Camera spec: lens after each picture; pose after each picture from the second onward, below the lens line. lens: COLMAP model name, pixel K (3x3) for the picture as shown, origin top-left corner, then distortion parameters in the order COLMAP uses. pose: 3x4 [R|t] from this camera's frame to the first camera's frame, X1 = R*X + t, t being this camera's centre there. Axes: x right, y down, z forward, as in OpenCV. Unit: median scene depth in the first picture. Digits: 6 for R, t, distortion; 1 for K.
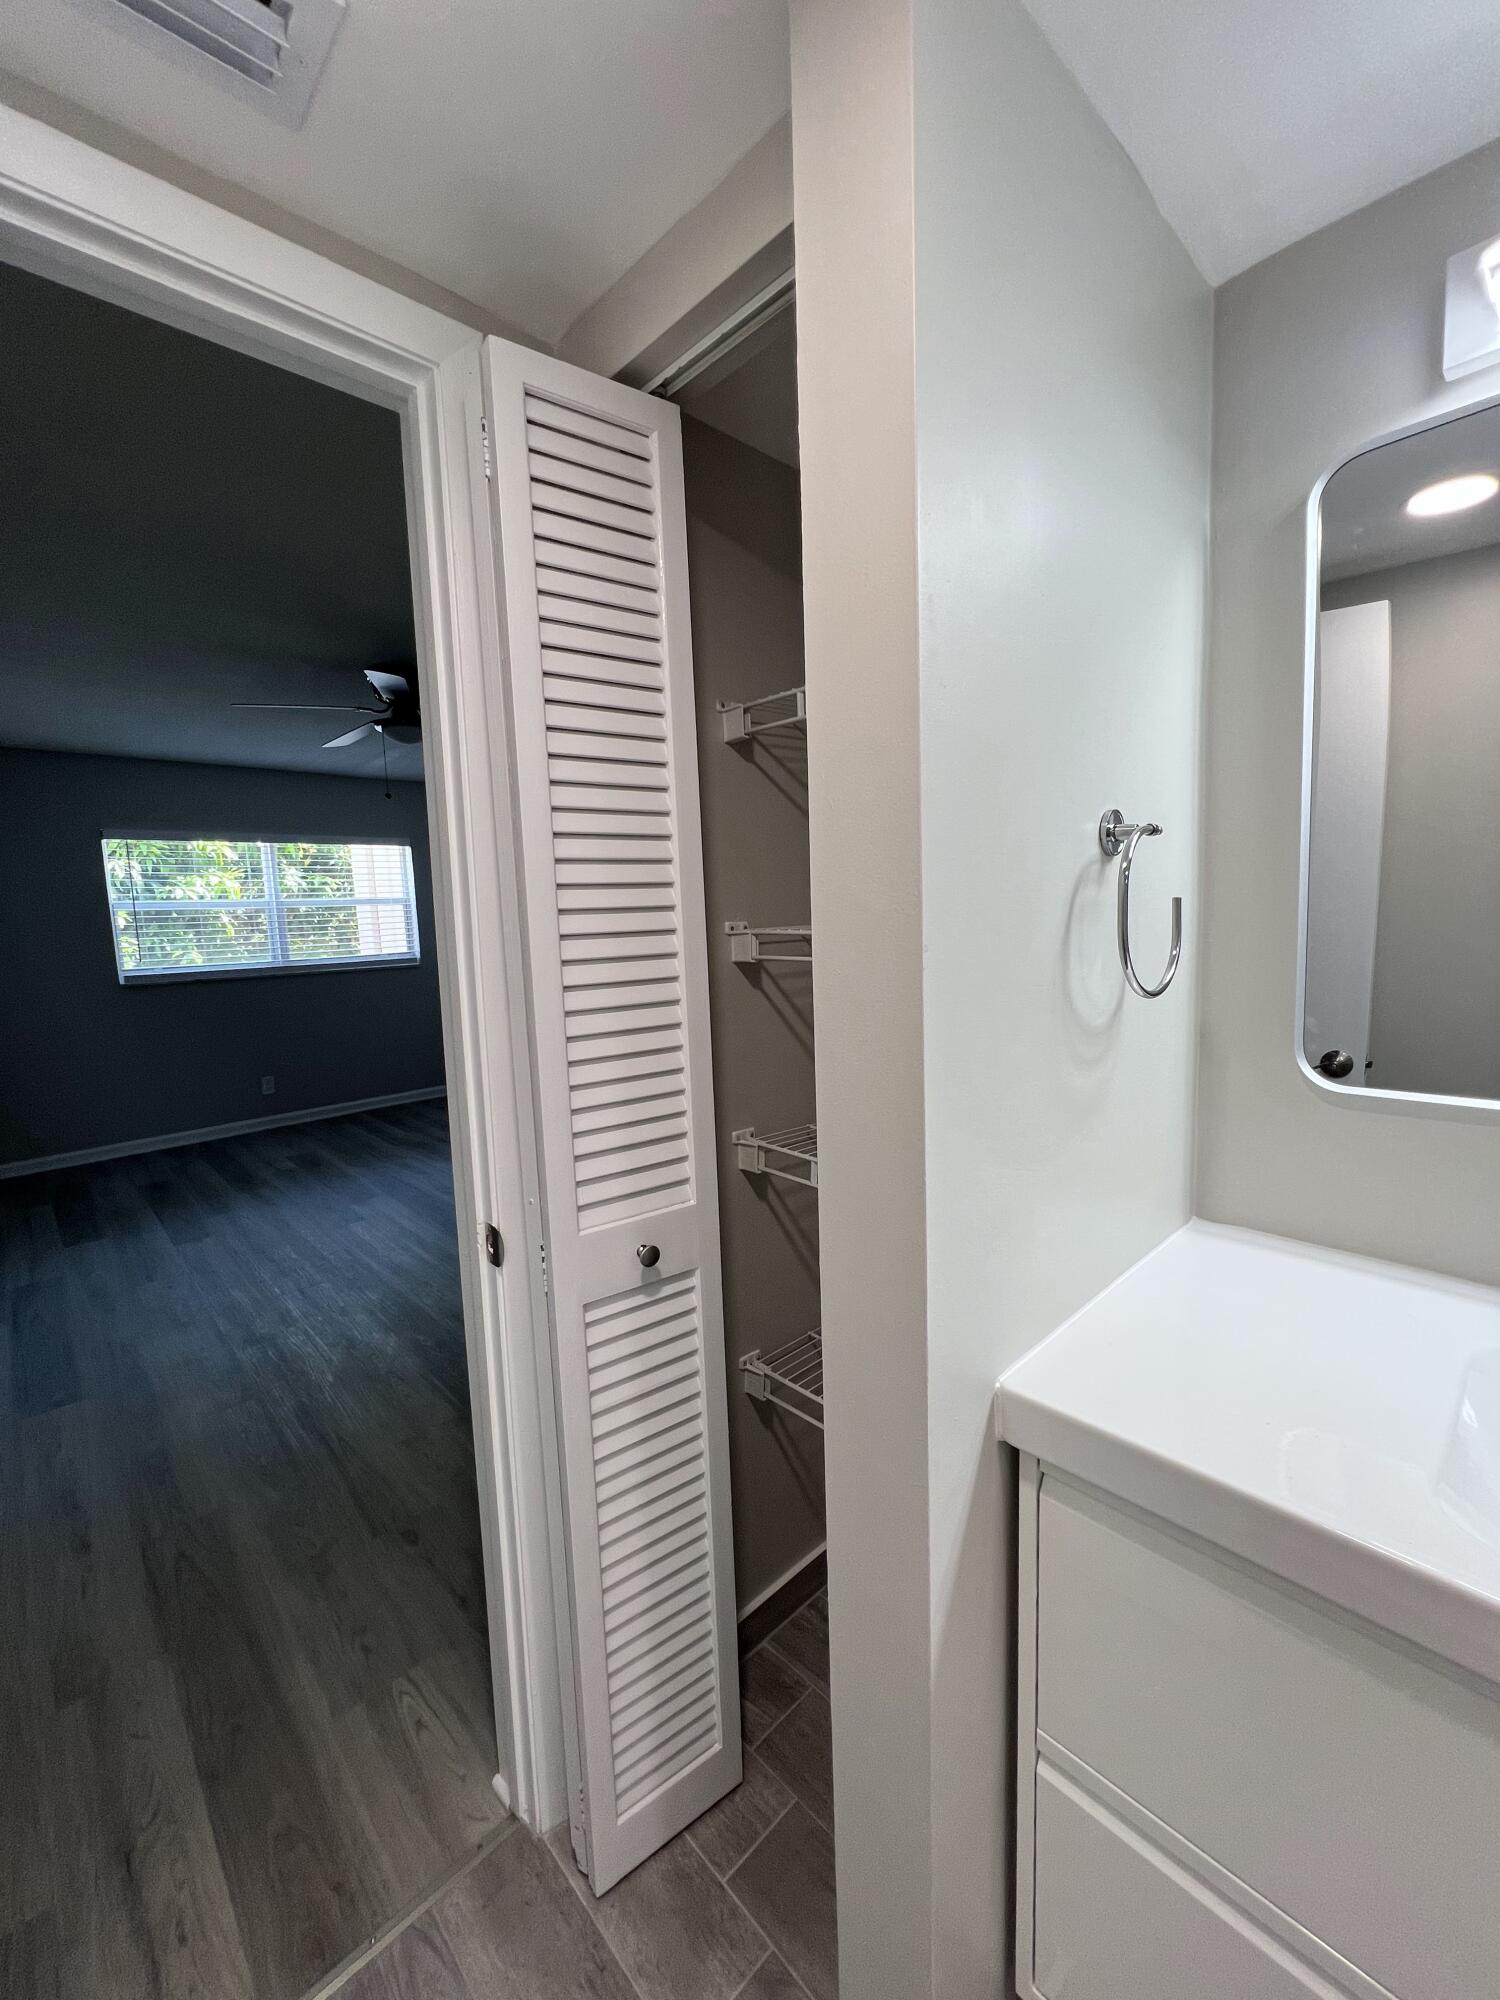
lens RADIAL K [[806.1, 0, 750.7], [0, 806.1, 997.0], [0, 0, 1]] dist [-0.003029, 0.000759]
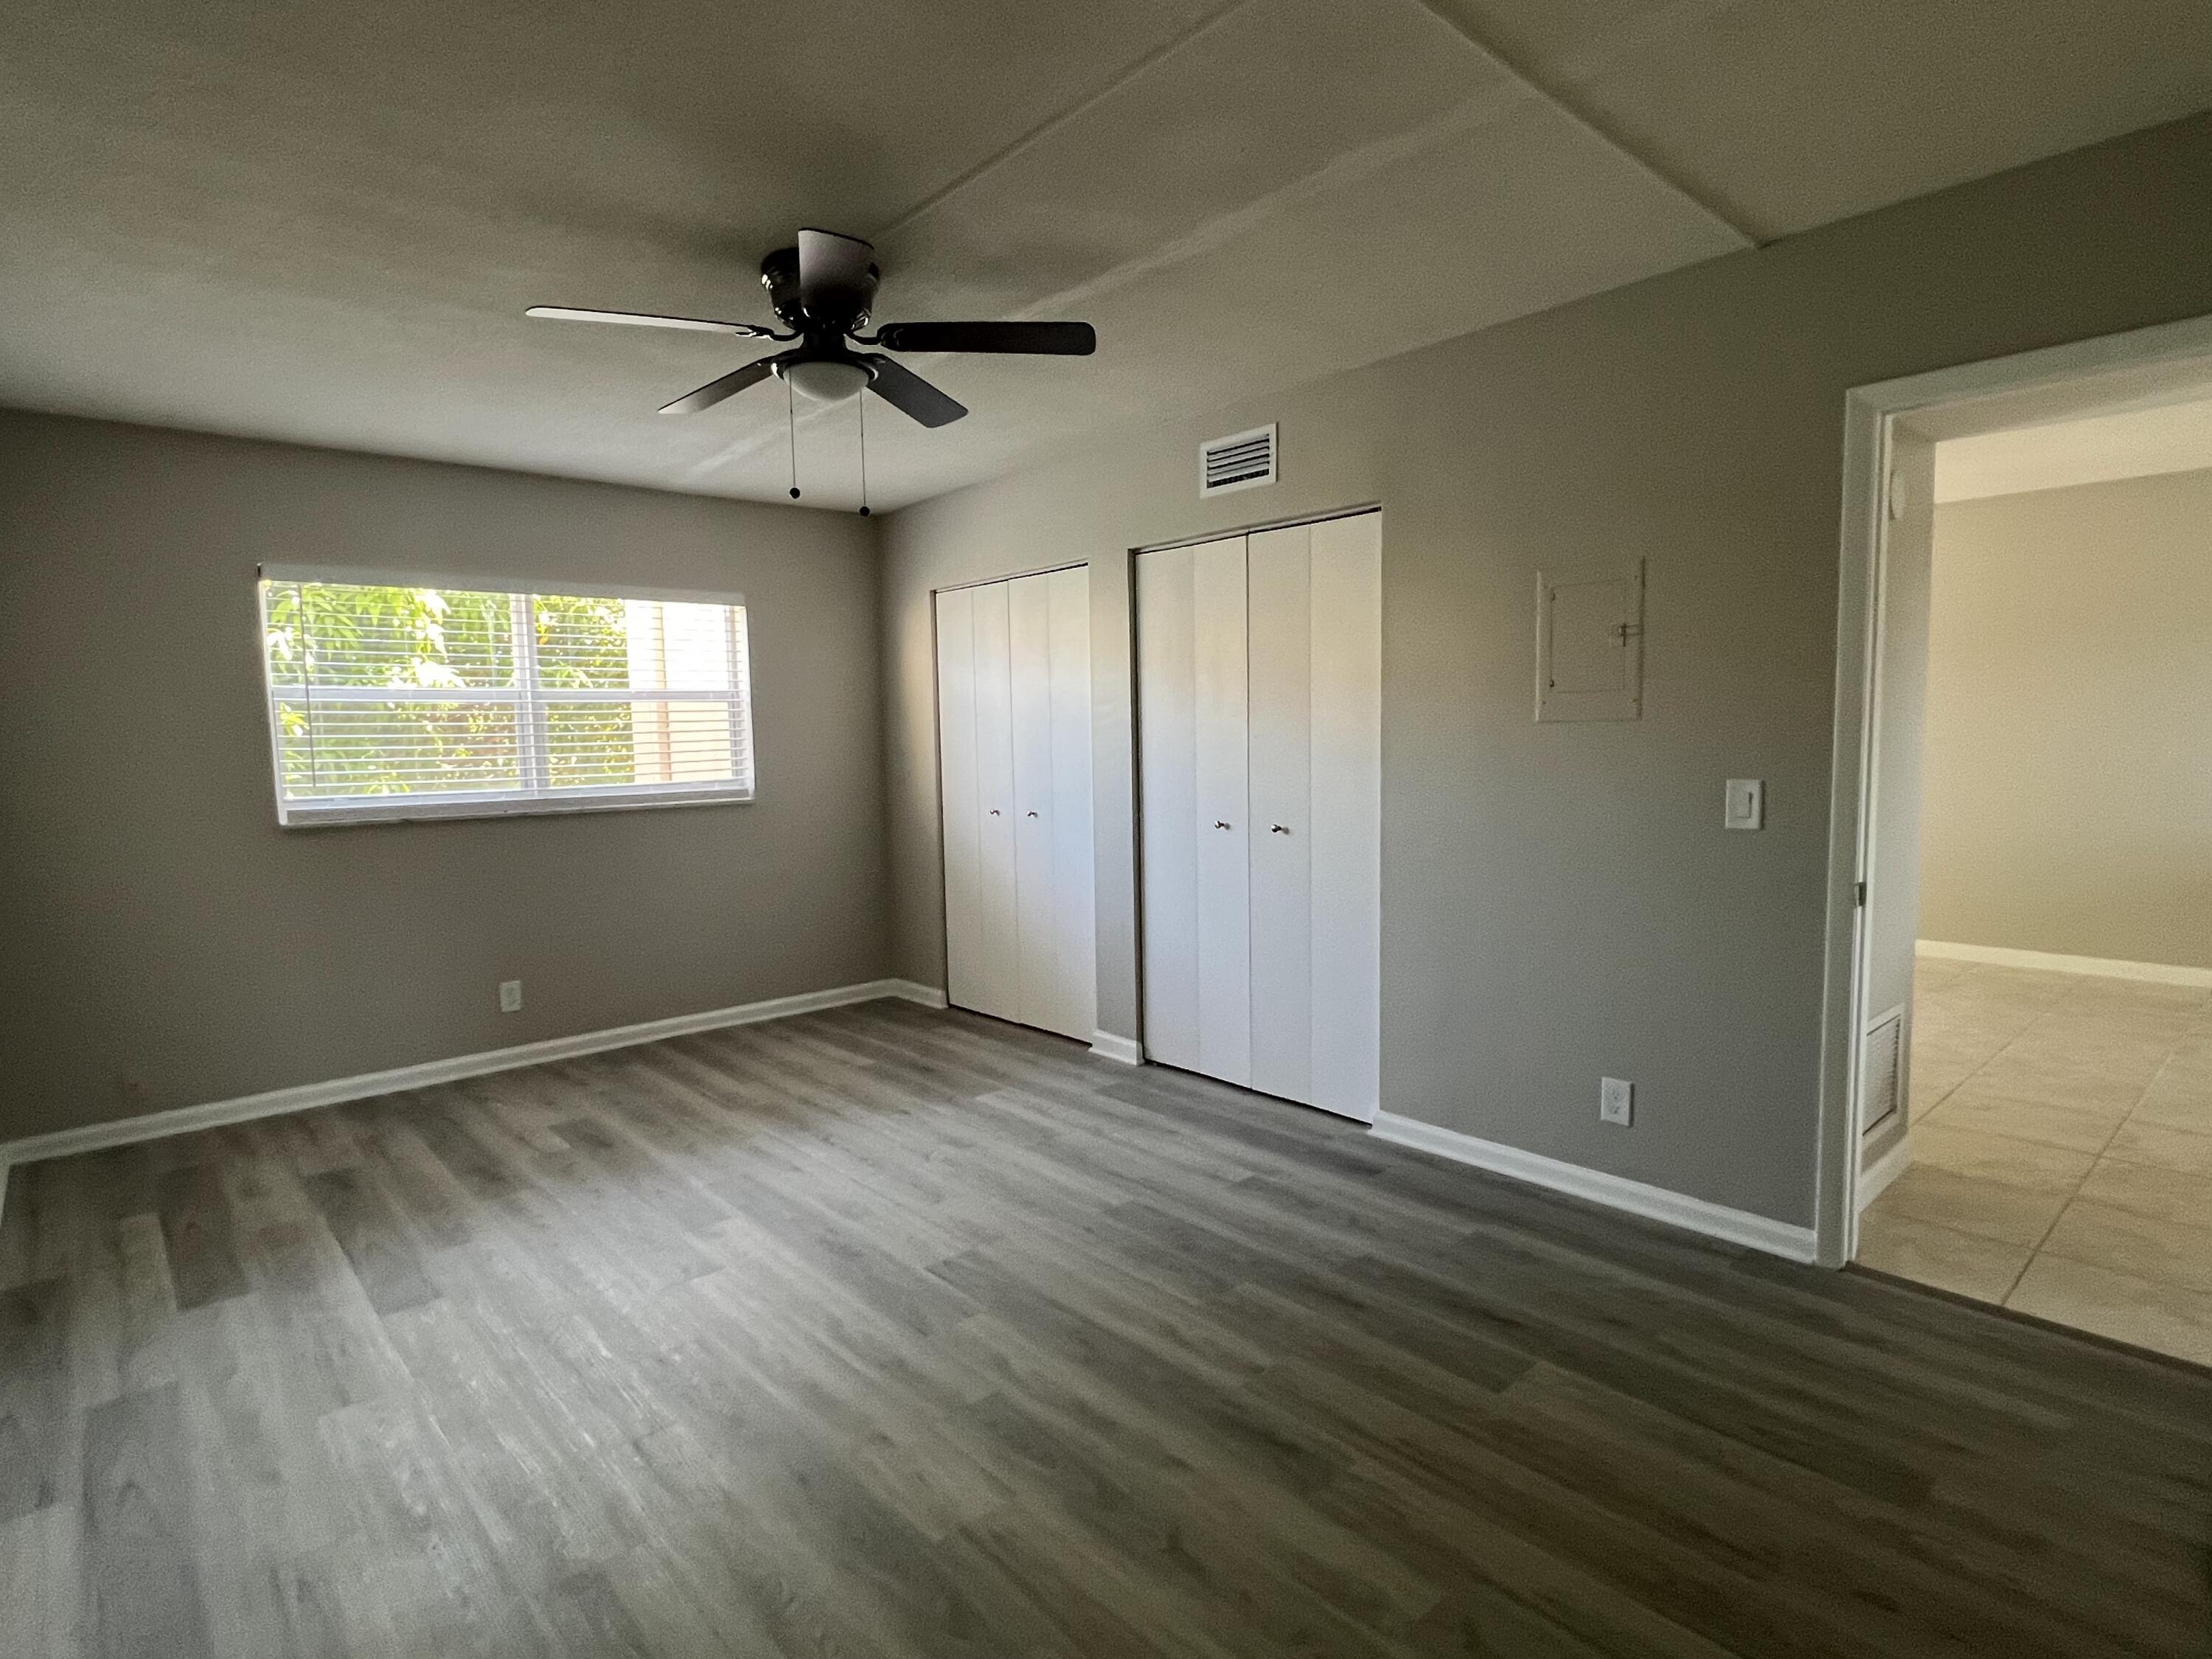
lens RADIAL K [[1158.2, 0, 1096.0], [0, 1158.2, 832.4], [0, 0, 1]] dist [-0.000515, 0.000323]
pose [[0.999346, 0.019784, -0.030283, -0.165840], [-0.020142, 0.999730, -0.011558, -0.014207], [0.030046, 0.012160, 0.999475, 0.176502]]
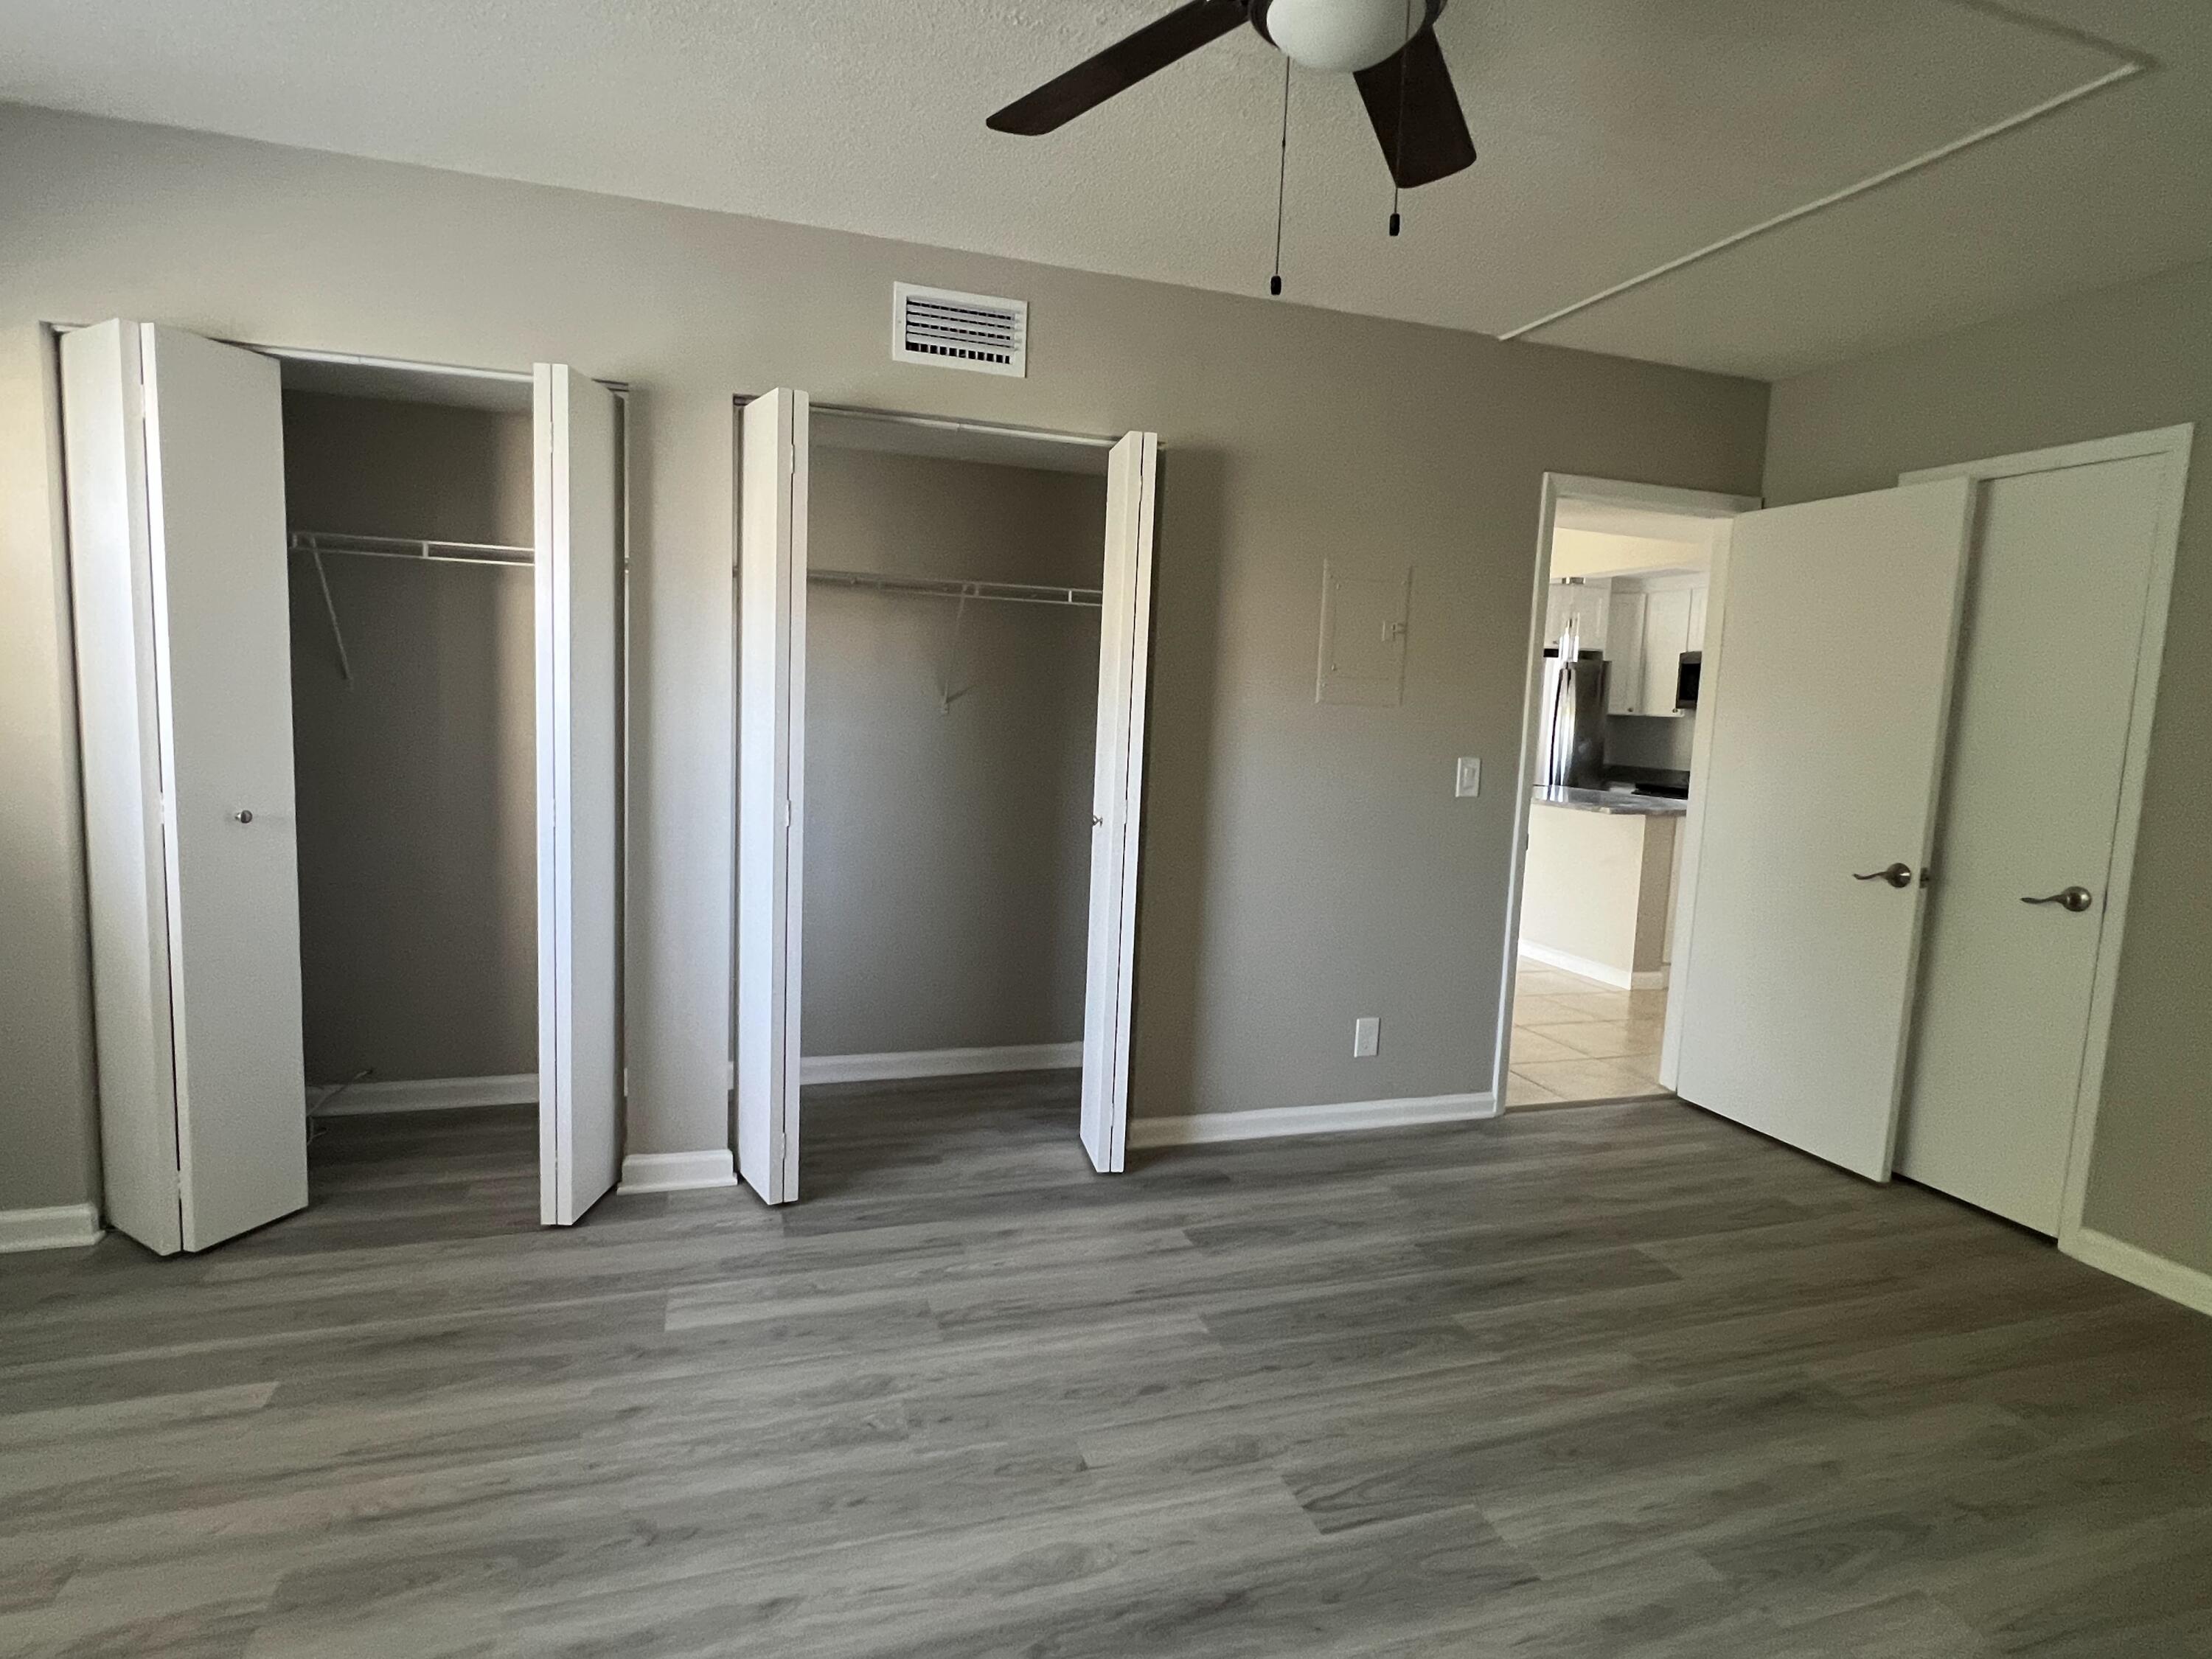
lens RADIAL K [[1158.2, 0, 1096.0], [0, 1158.2, 832.4], [0, 0, 1]] dist [-0.000515, 0.000323]
pose [[0.422806, -0.047620, 0.904968, -0.660148], [0.035849, 0.998716, 0.035805, -0.043410], [-0.905511, 0.017303, 0.423970, 0.702487]]
